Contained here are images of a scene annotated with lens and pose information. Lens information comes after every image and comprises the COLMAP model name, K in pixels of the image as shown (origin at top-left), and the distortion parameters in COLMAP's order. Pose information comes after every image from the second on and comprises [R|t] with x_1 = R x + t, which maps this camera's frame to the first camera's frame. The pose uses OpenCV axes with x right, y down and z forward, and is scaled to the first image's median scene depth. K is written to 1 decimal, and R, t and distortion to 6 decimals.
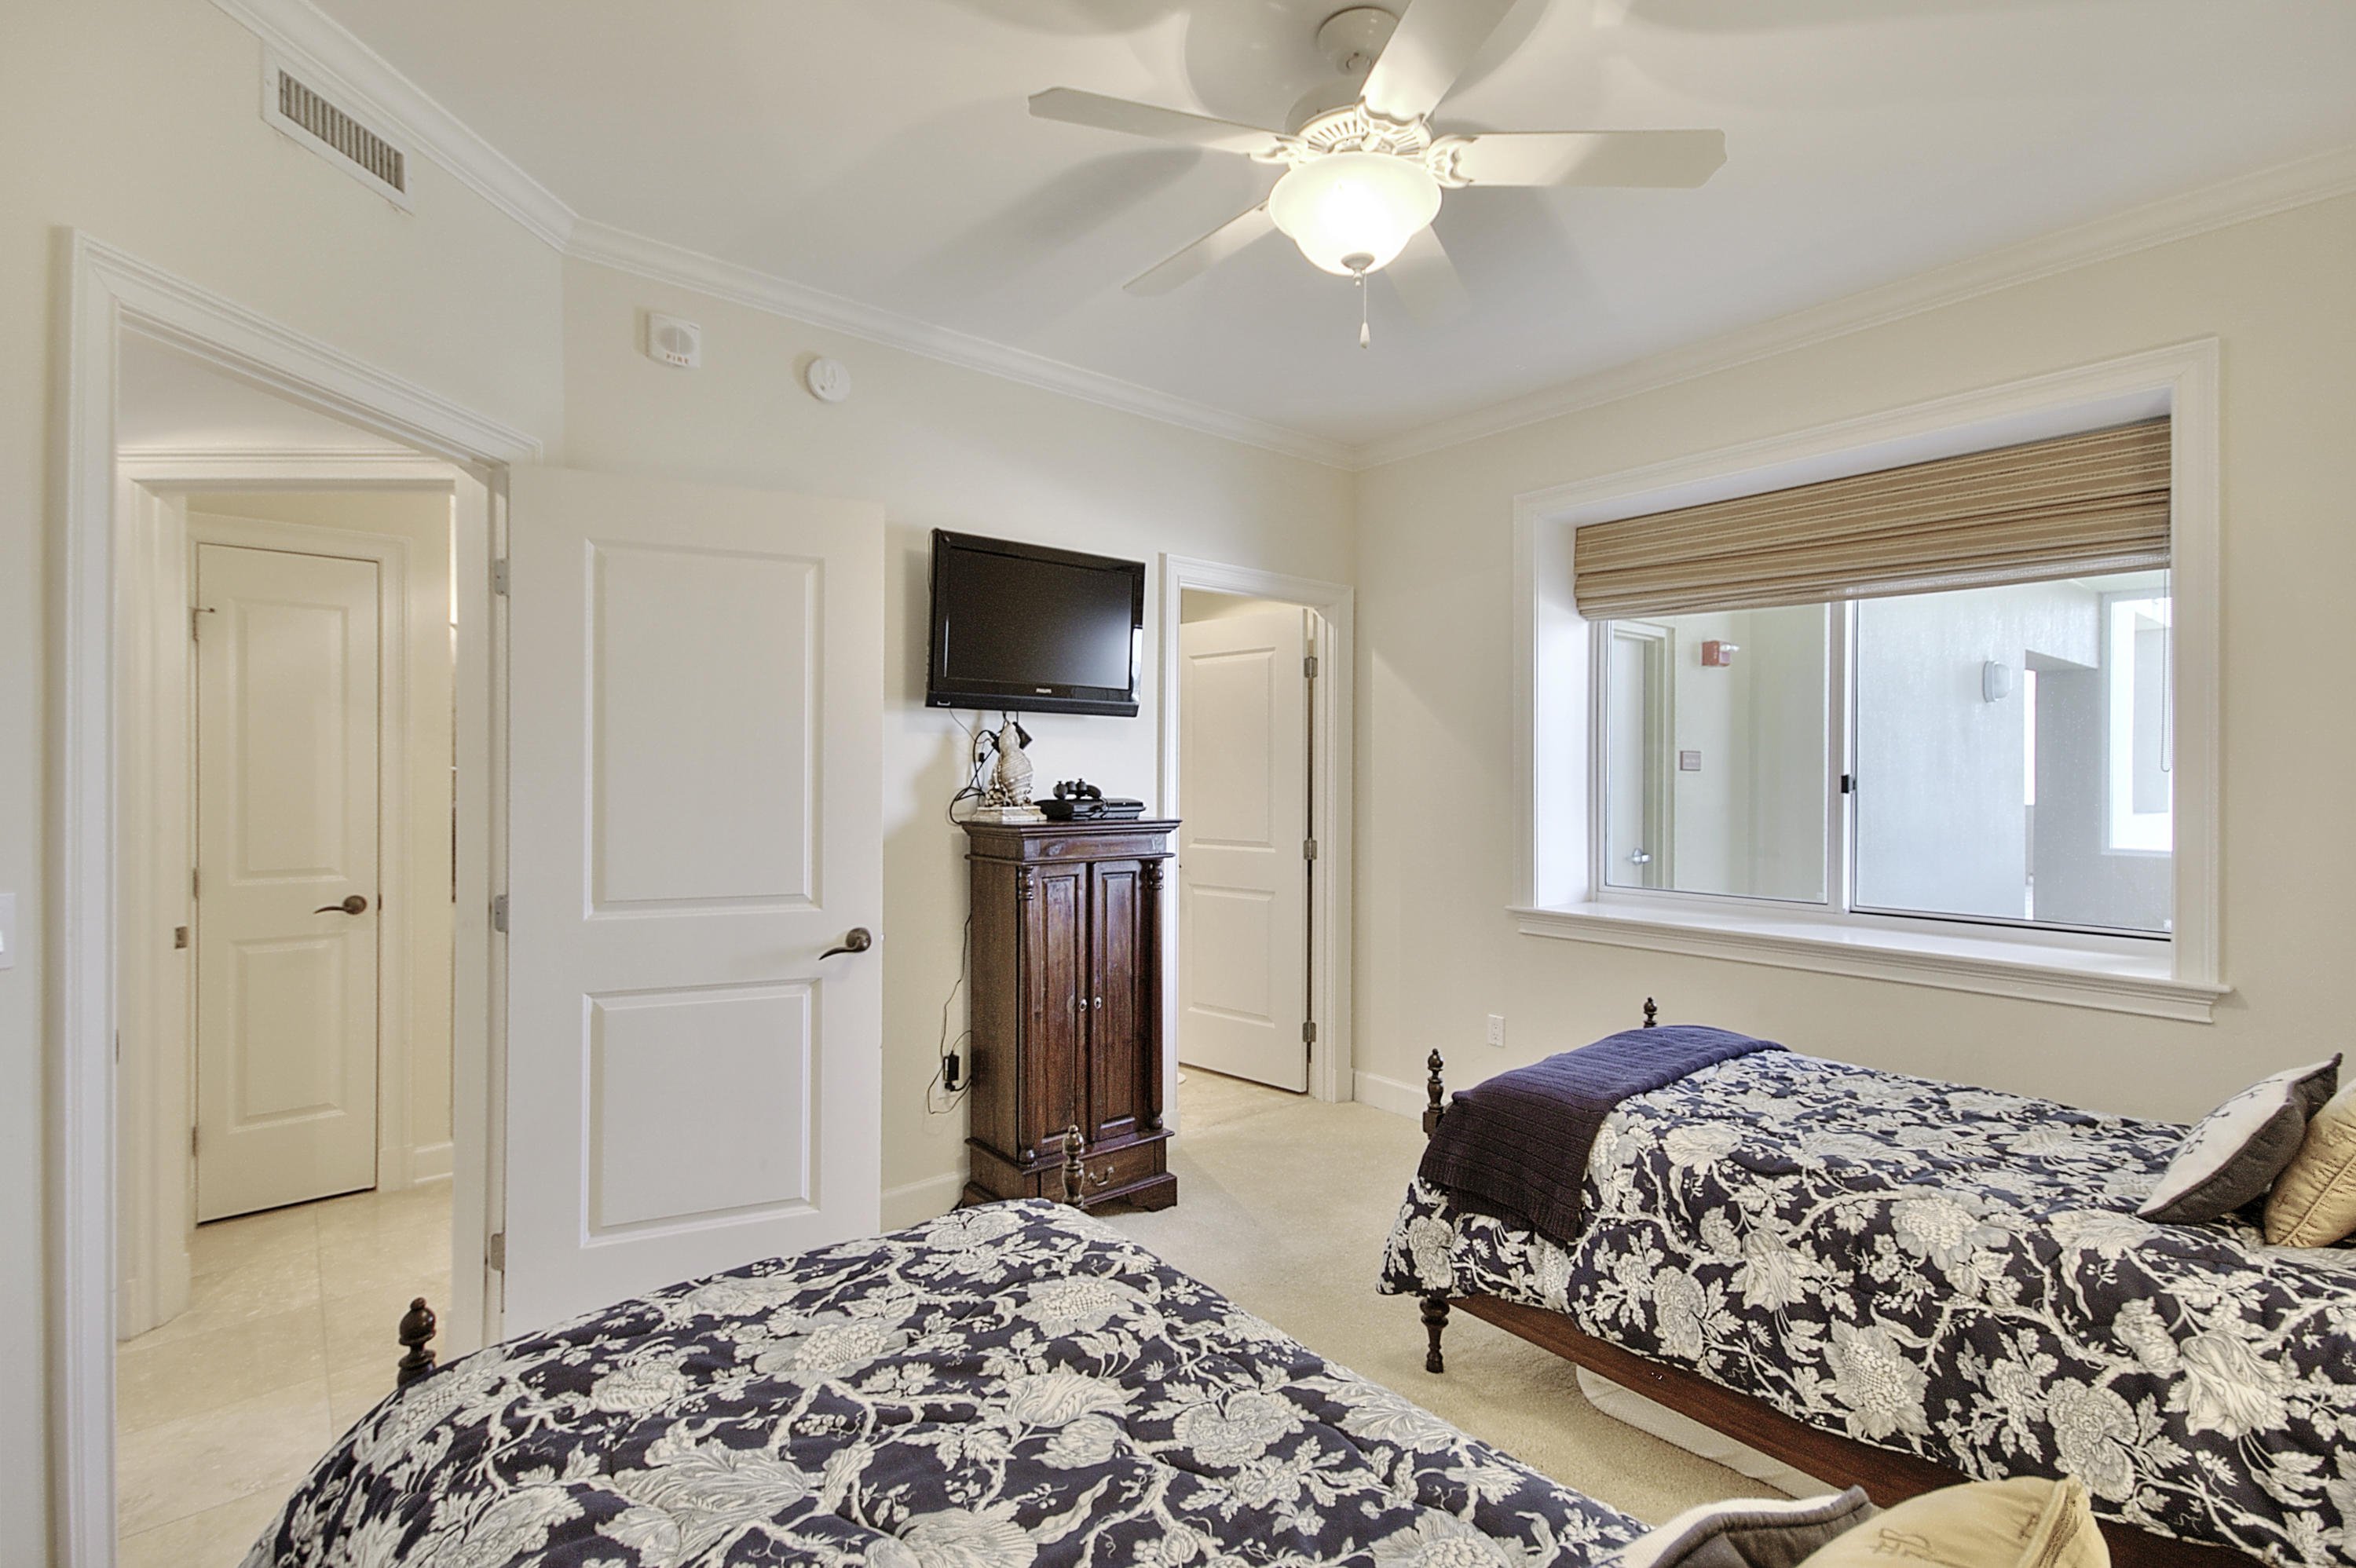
lens RADIAL K [[1107.1, 0, 1184.2], [0, 1107.1, 767.4], [0, 0, 1]] dist [0.018774, -0.007935]
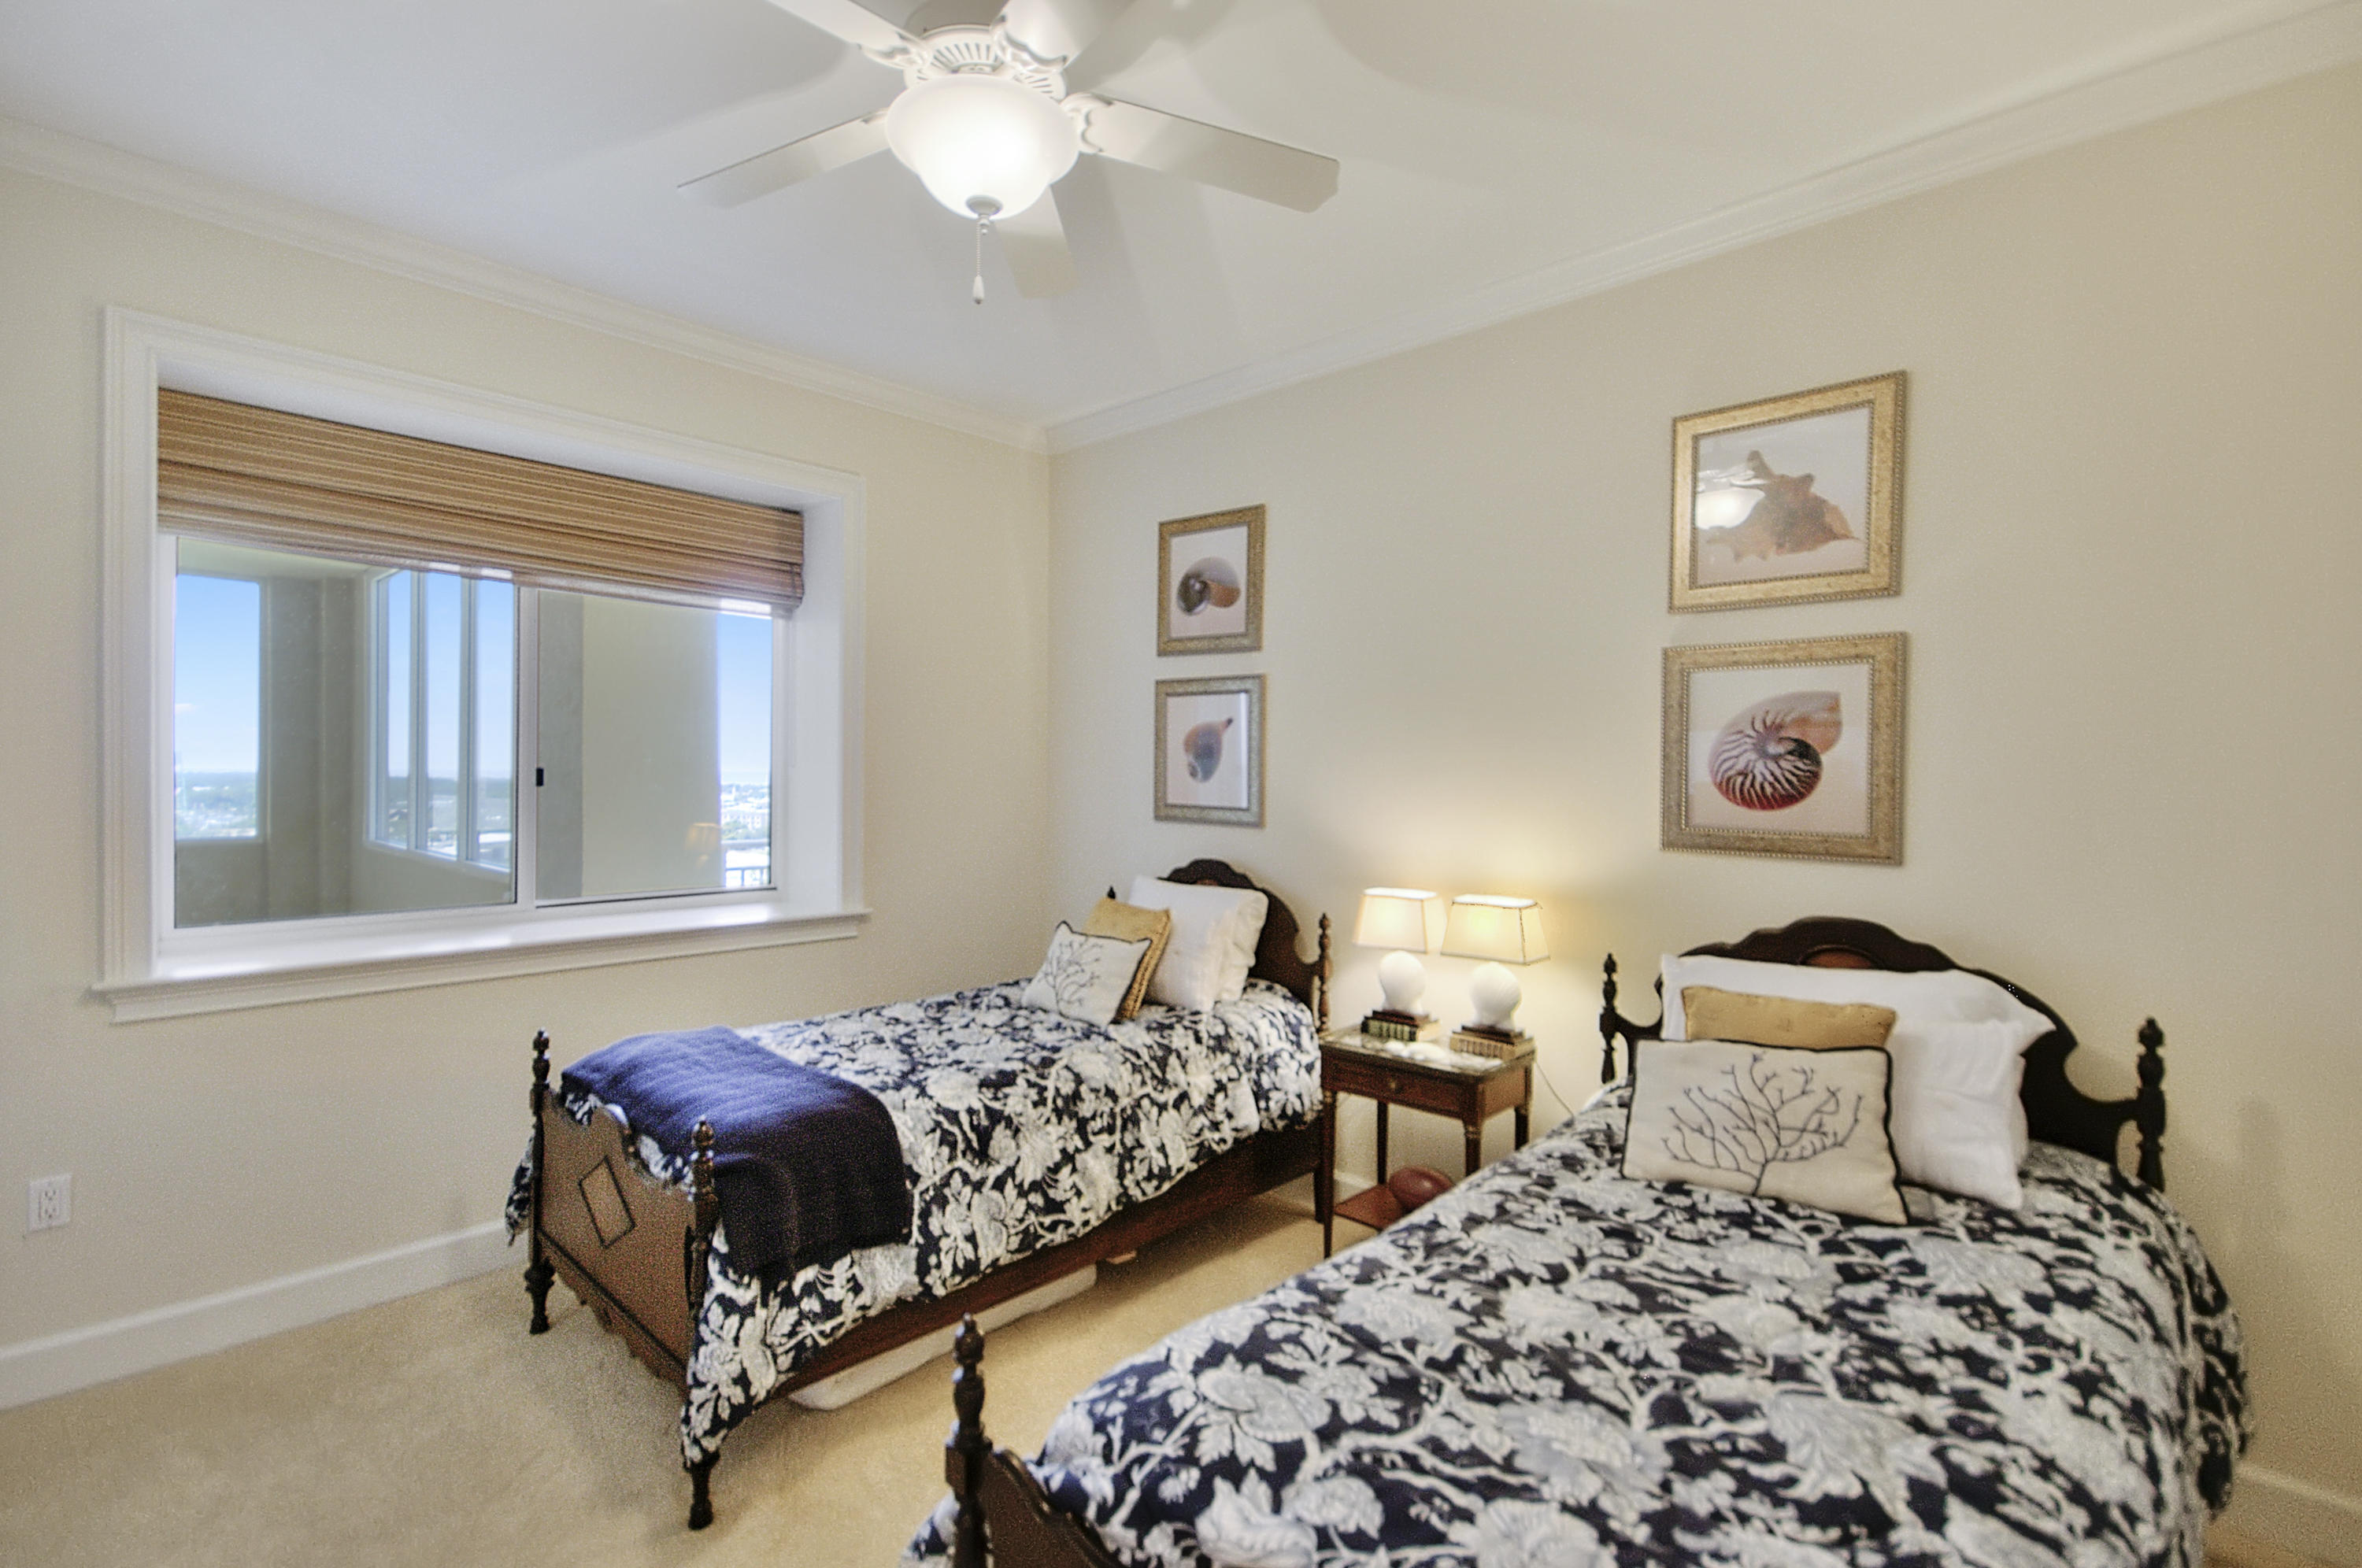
lens RADIAL K [[1109.9, 0, 1188.7], [0, 1109.9, 786.4], [0, 0, 1]] dist [0.018774, -0.007935]
pose [[-0.143752, -0.018787, 0.989435, -0.812652], [-0.016029, 0.999733, 0.016654, -0.005039], [-0.989484, -0.013466, -0.144015, 1.034631]]
